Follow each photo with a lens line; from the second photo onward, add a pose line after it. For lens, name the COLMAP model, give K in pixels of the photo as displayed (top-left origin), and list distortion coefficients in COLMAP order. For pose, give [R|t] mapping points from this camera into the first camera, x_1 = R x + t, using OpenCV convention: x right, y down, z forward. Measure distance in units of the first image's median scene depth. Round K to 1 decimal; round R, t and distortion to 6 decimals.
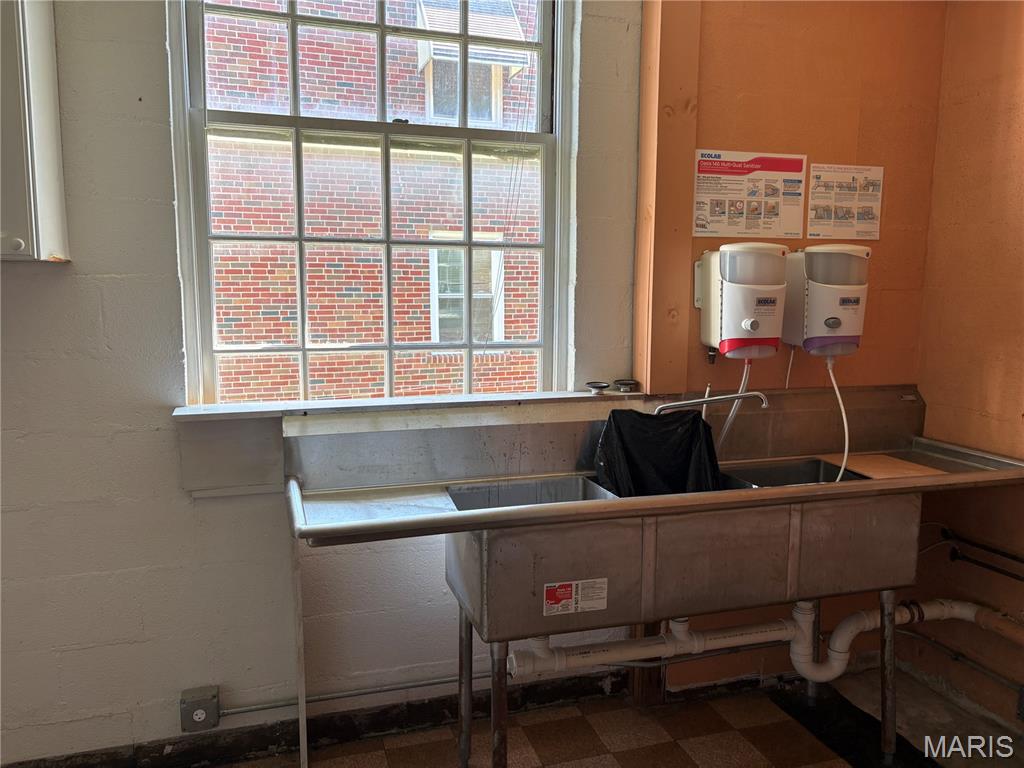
lens RADIAL K [[775.6, 0, 516.7], [0, 775.6, 388.1], [0, 0, 1]] dist [0.044958, -0.055429]
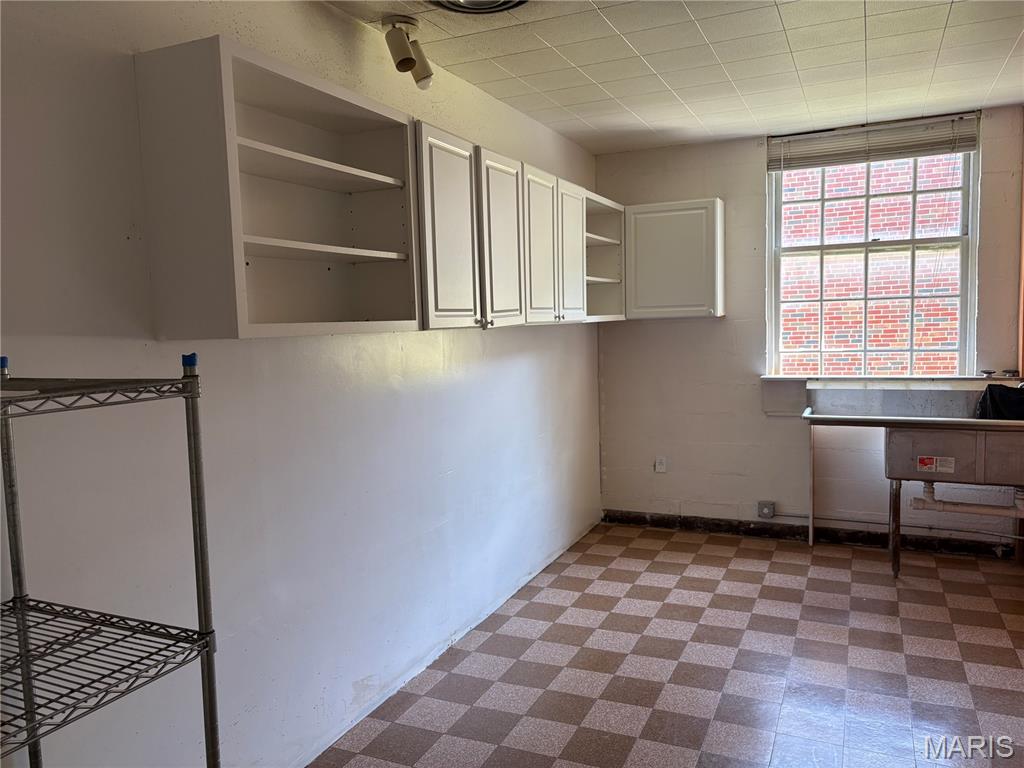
lens RADIAL K [[775.6, 0, 516.8], [0, 775.6, 386.2], [0, 0, 1]] dist [0.044958, -0.055429]
pose [[0.745487, 0.030747, -0.665811, 0.524339], [-0.054365, 0.998412, -0.014765, 0.120960], [0.664300, 0.047204, 0.745974, -1.127746]]
